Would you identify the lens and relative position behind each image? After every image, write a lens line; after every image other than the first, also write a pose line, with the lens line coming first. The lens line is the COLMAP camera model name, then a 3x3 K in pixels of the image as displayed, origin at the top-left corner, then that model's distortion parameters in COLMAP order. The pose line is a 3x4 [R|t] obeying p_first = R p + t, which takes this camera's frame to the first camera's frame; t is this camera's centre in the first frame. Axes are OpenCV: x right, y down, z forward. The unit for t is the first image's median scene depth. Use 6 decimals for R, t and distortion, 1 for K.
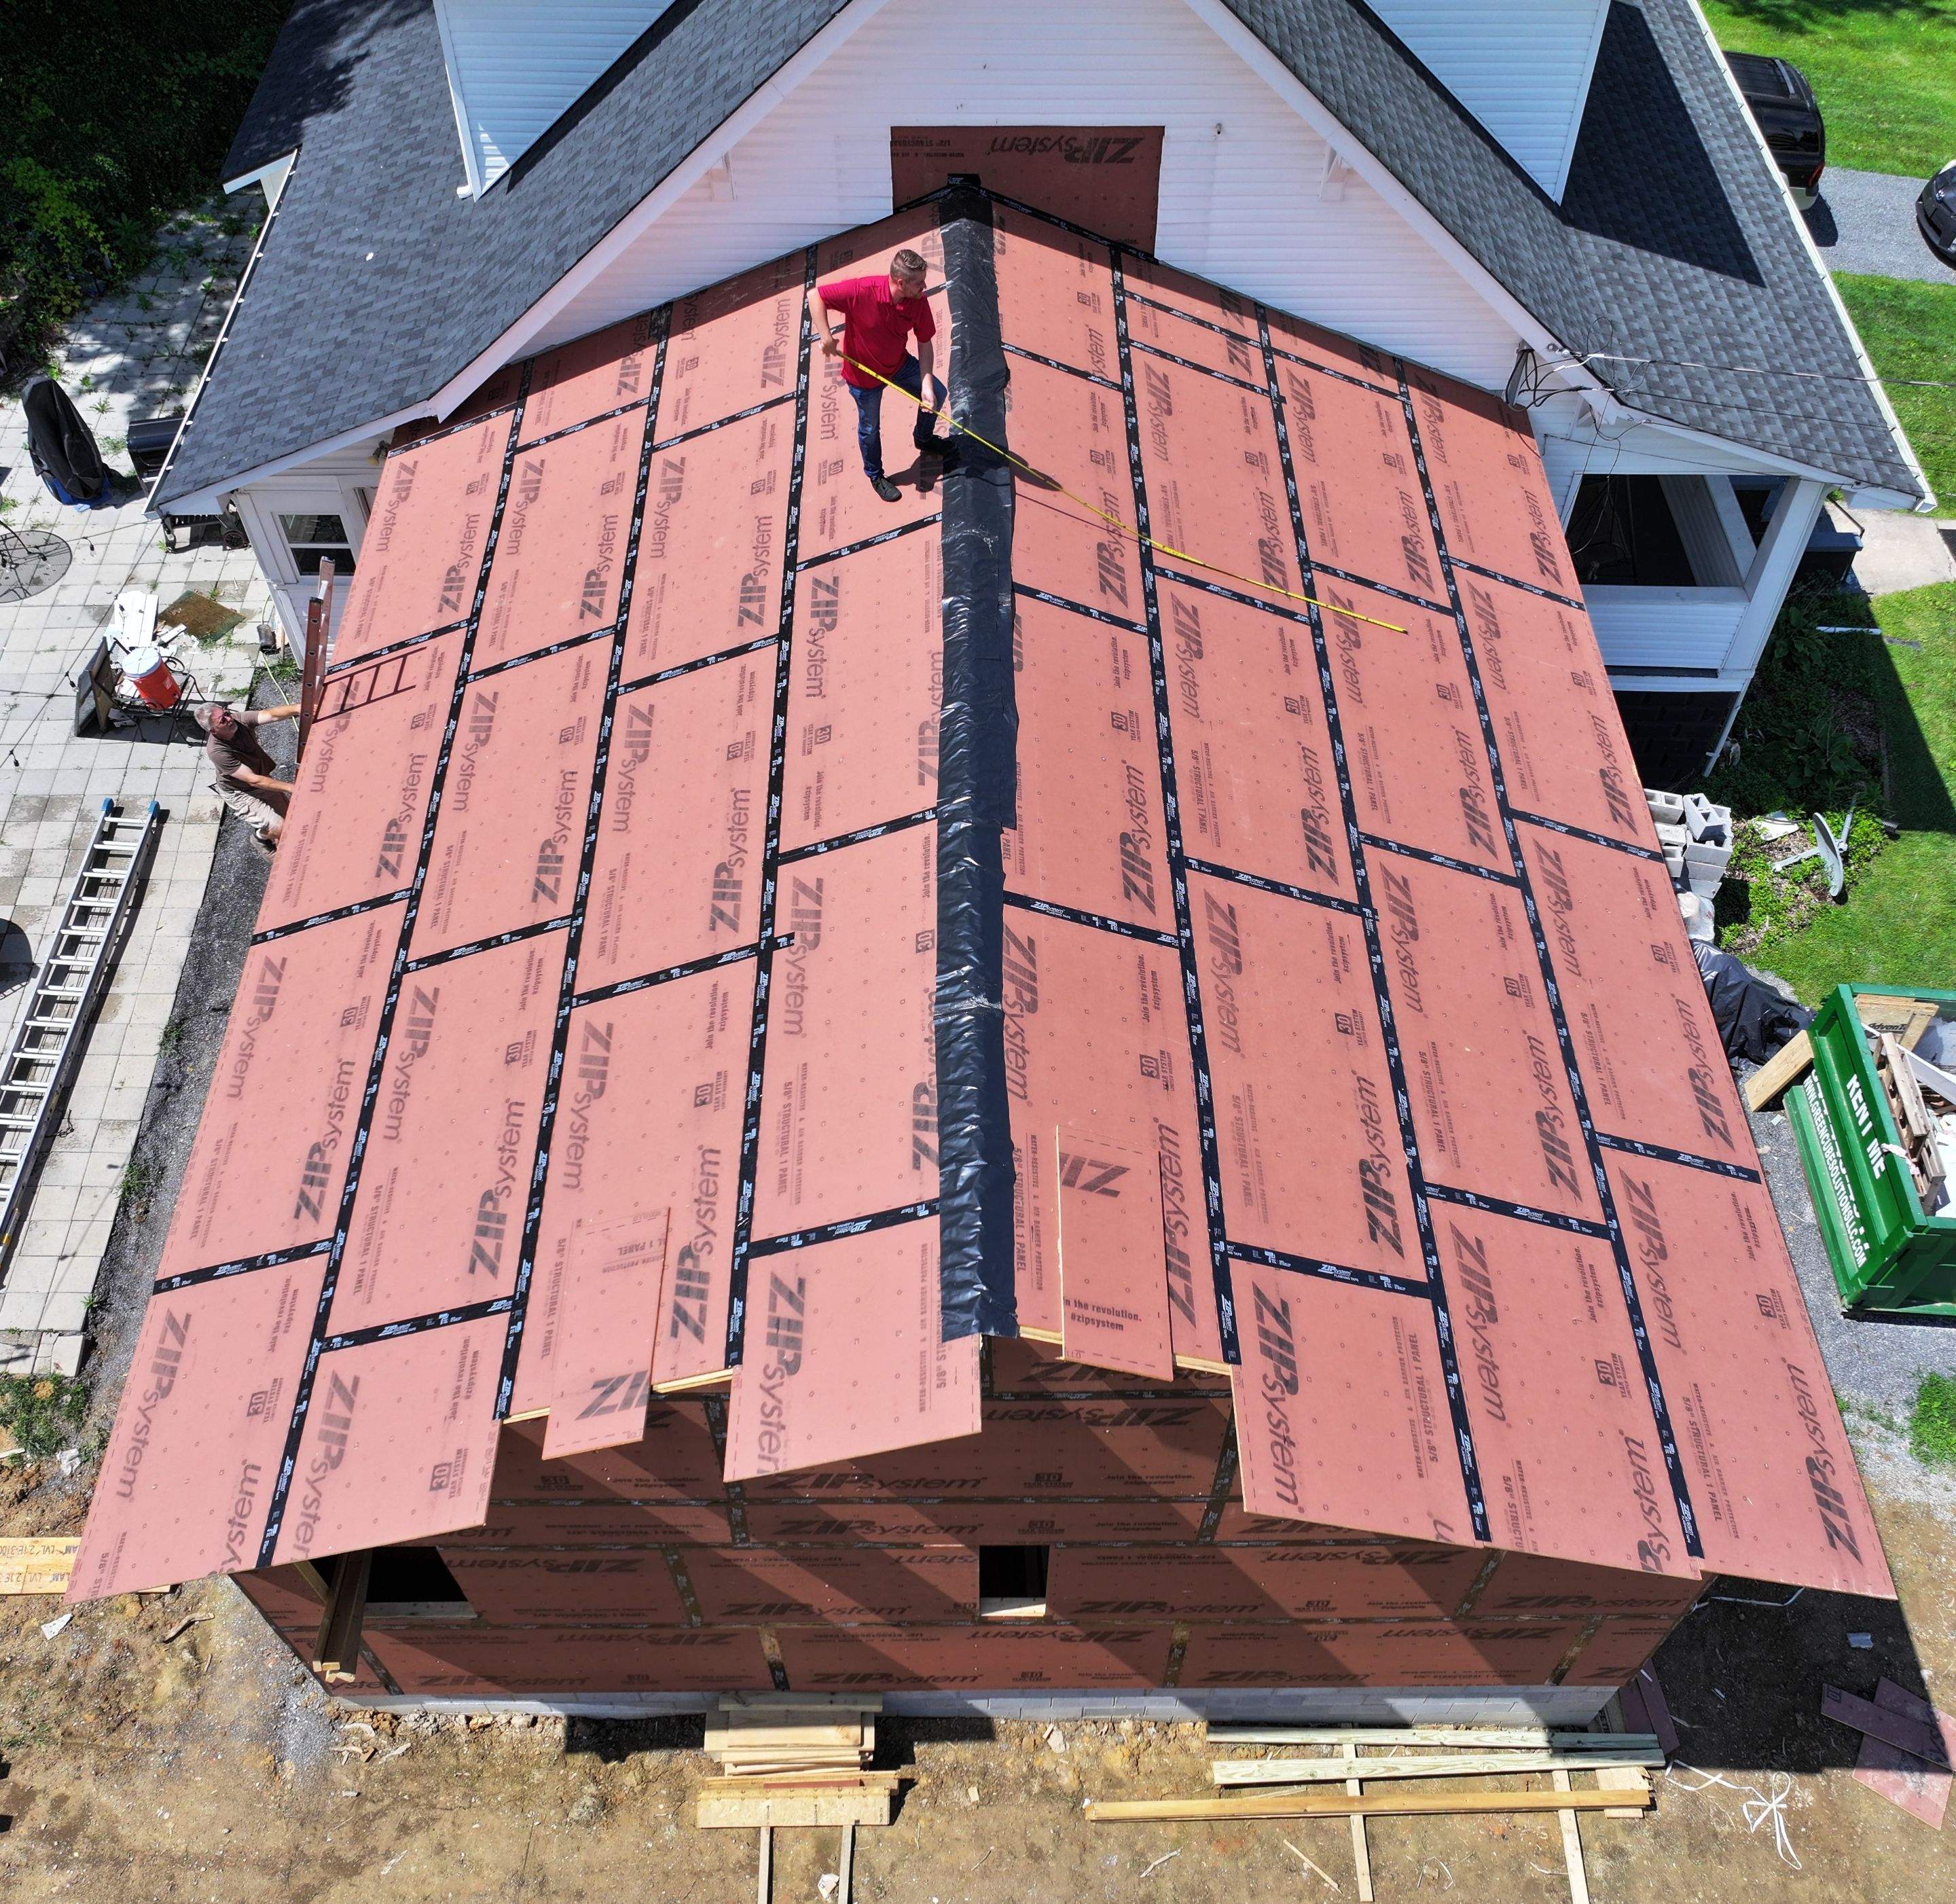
lens RADIAL K [[1896.9, 0, 979.6], [0, 1896.9, 991.9], [0, 0, 1]] dist [0.006364, 0.000000]
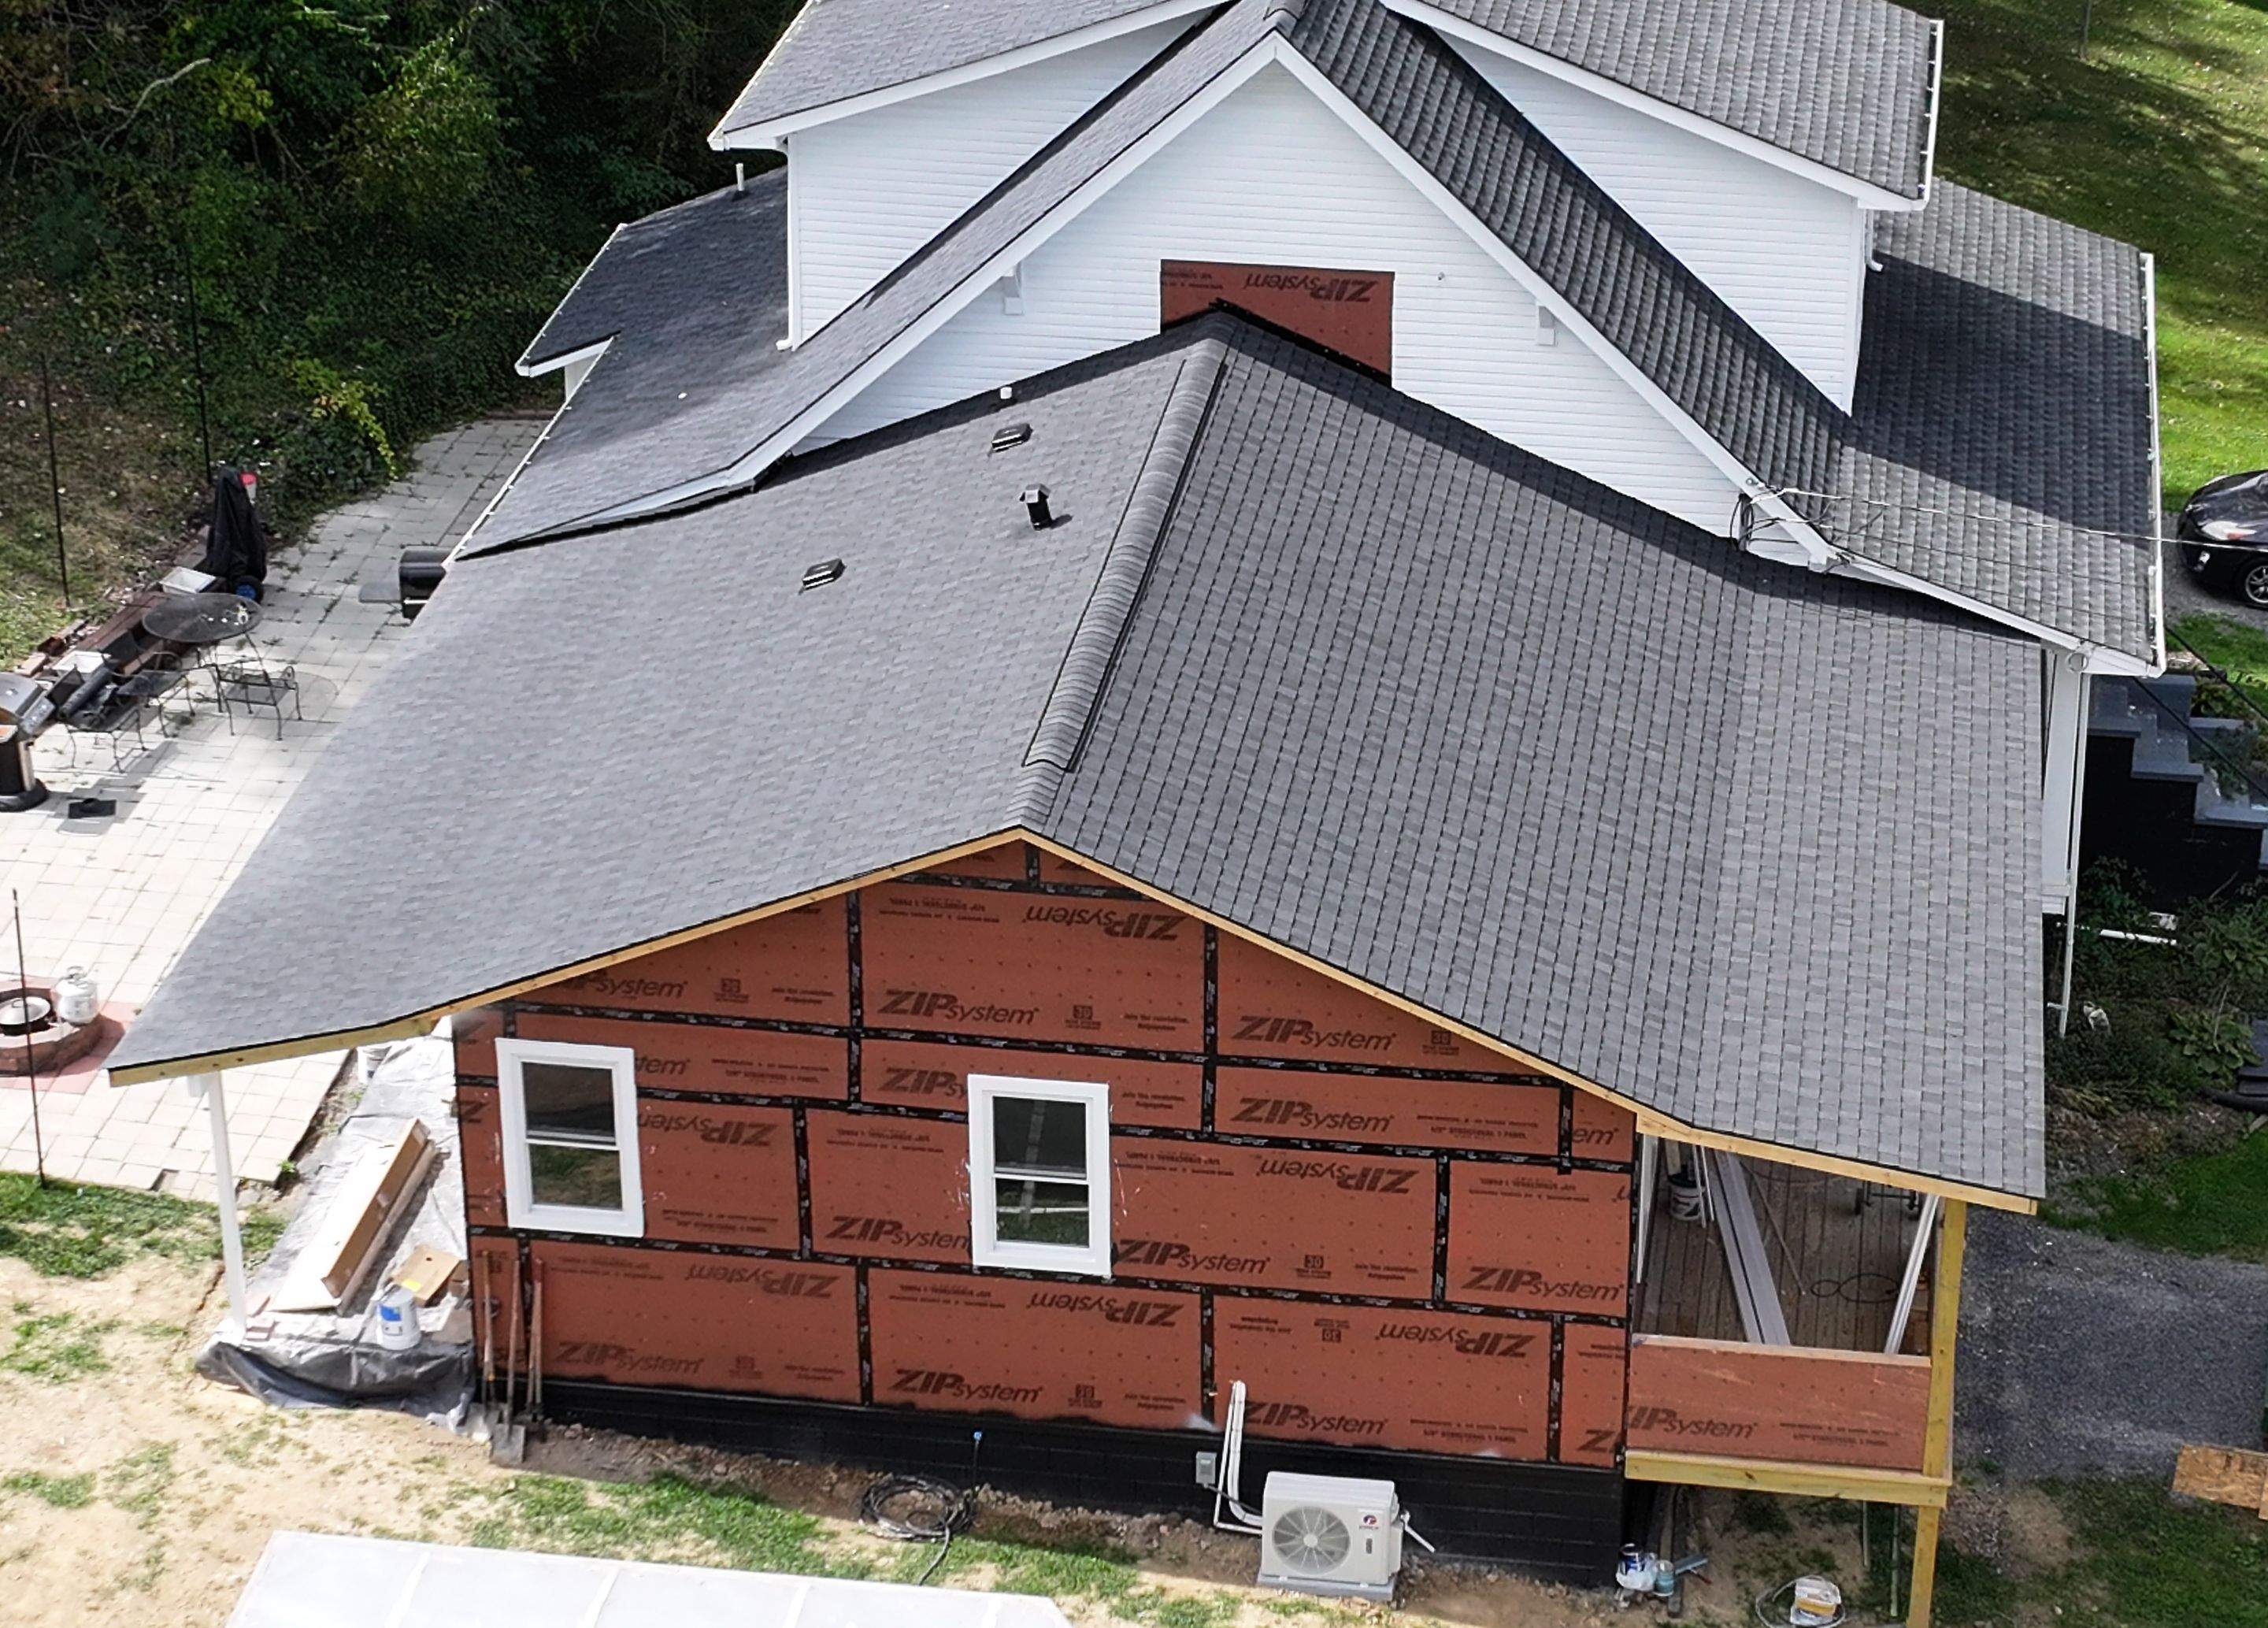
lens RADIAL K [[5271.9, 0, 1134.0], [0, 5271.9, 813.7], [0, 0, 1]] dist [0.005055, 0.000000]
pose [[0.985222, 0.070985, -0.155882, 0.465219], [-0.131982, 0.894690, -0.426743, 1.231440], [0.109174, 0.441011, 0.890837, -1.733946]]
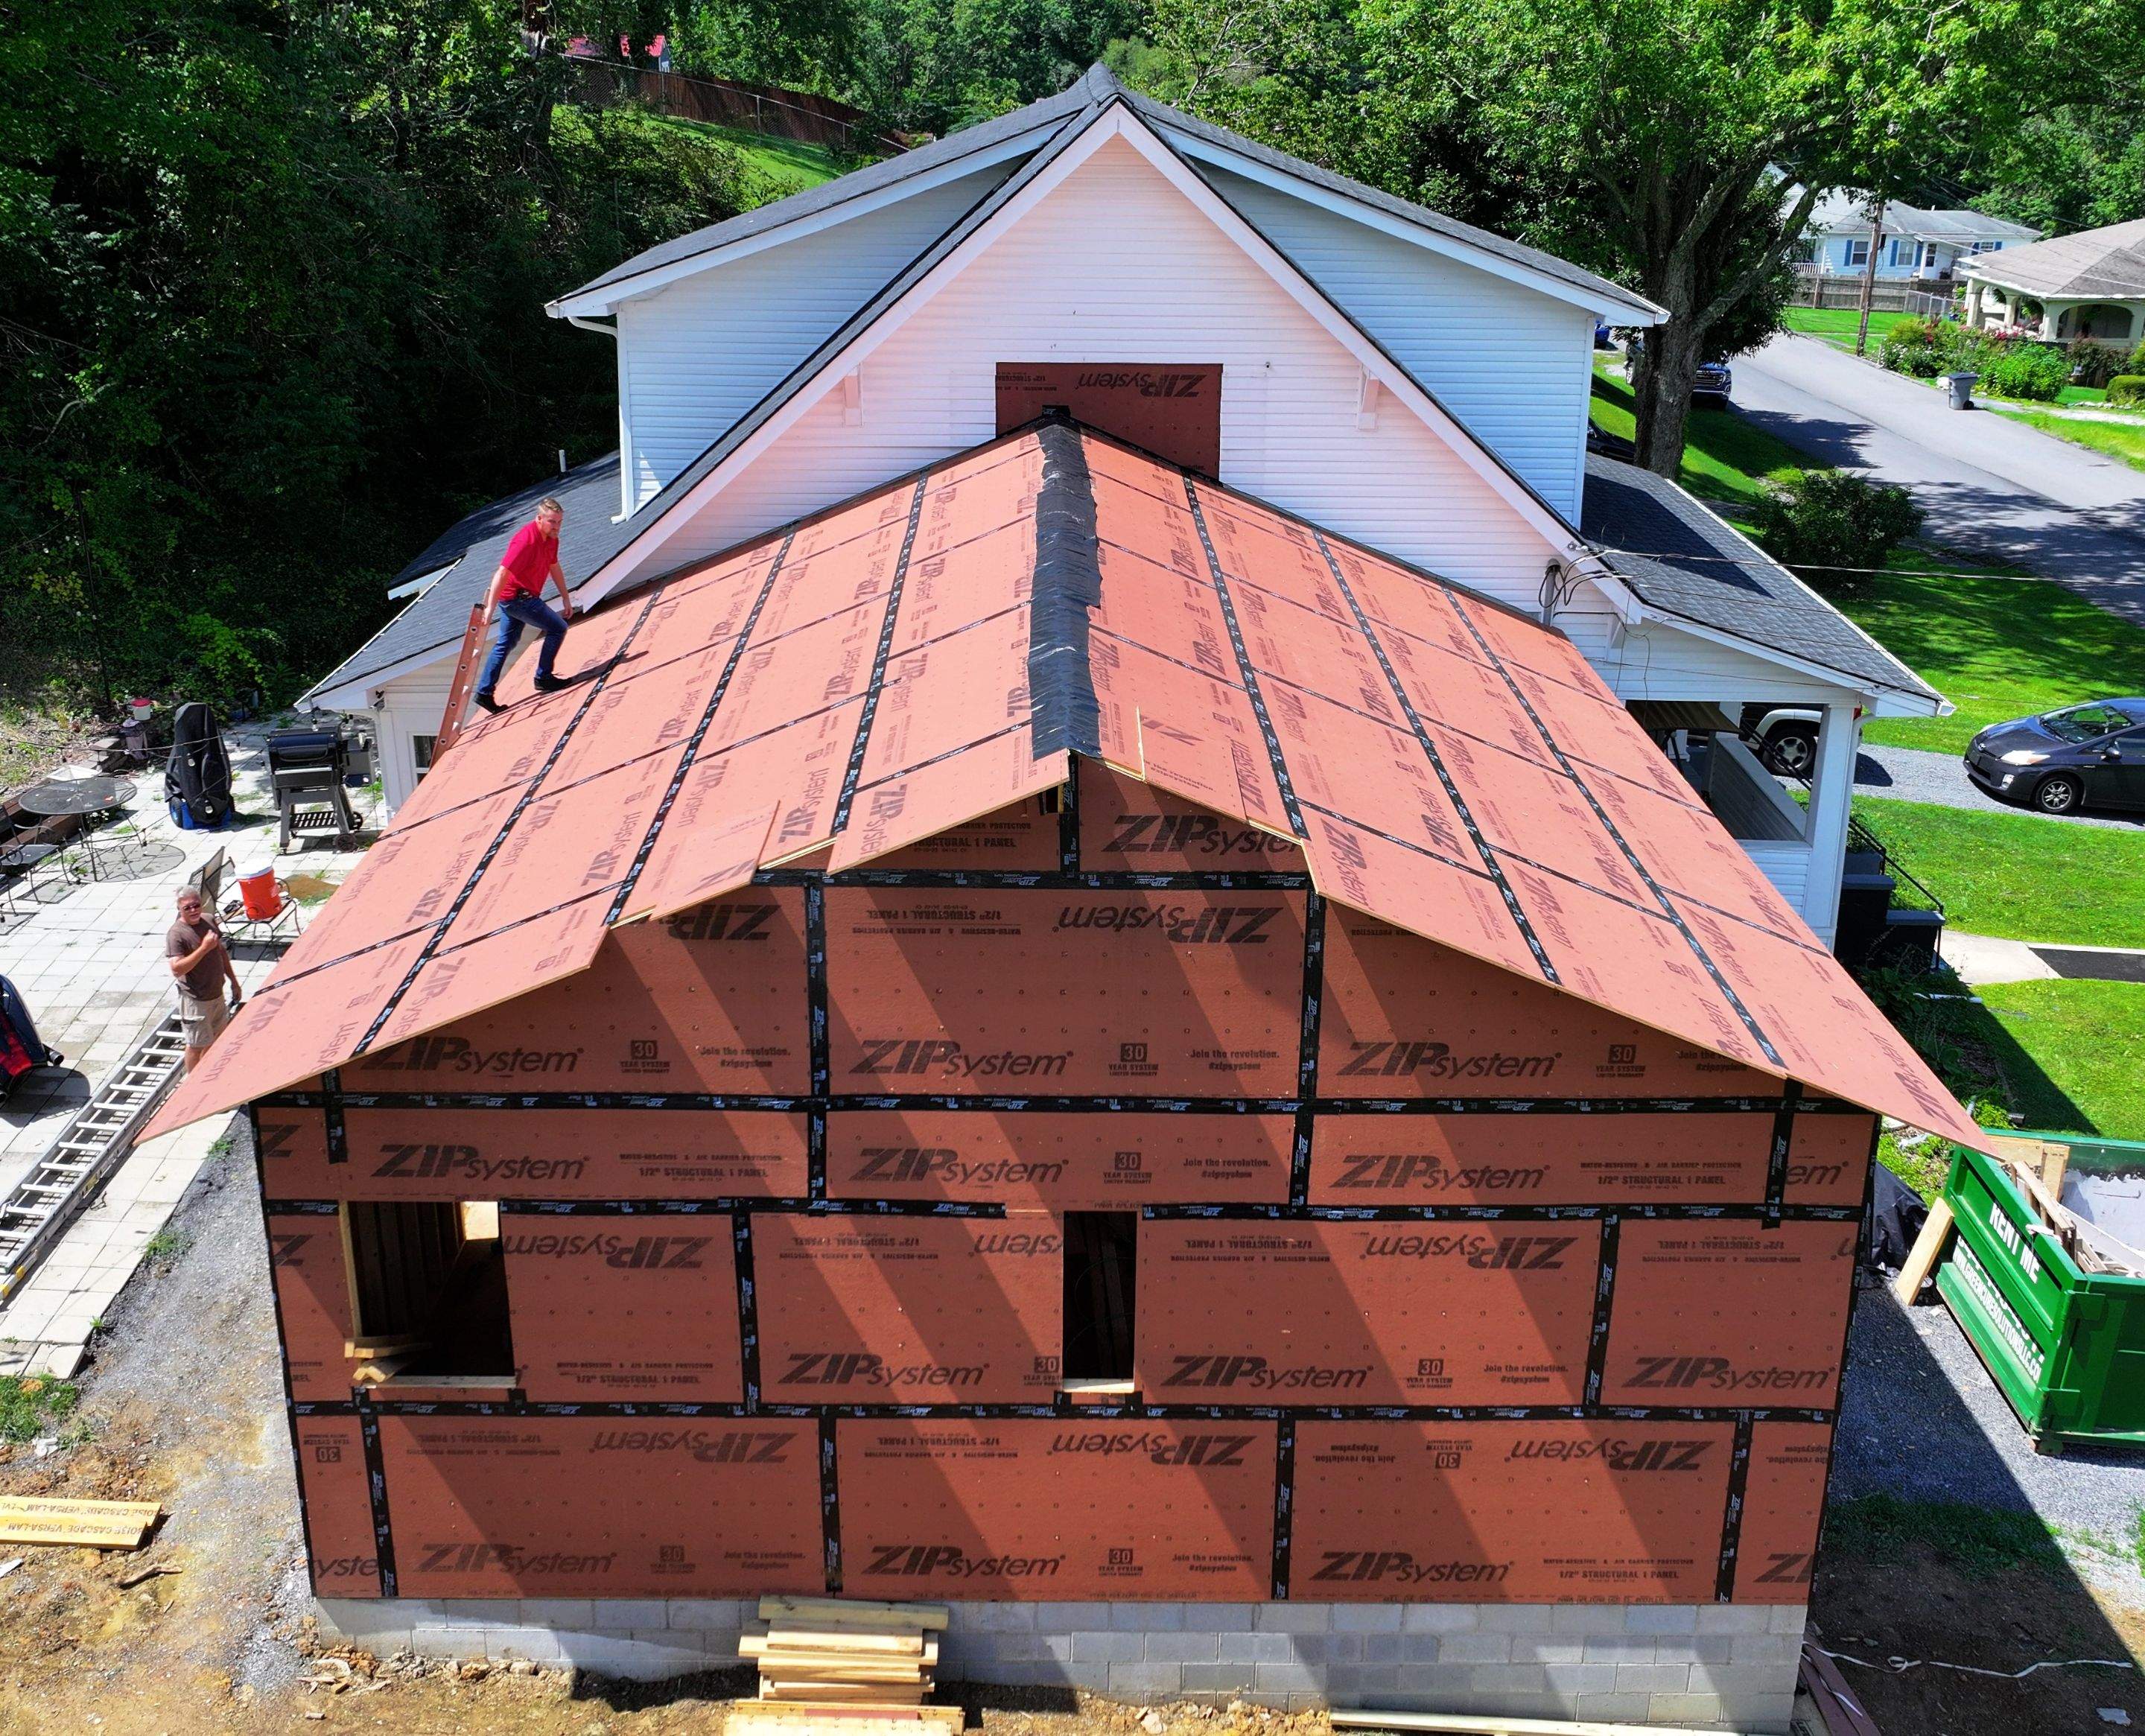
lens RADIAL K [[2229.8, 0, 1041.1], [0, 2229.8, 817.6], [0, 0, 1]] dist [0.008219, 0.000000]
pose [[0.999913, 0.007605, -0.010818, -0.000697], [-0.012212, 0.844895, -0.534792, 0.549205], [0.005073, 0.534878, 0.844914, -0.045731]]
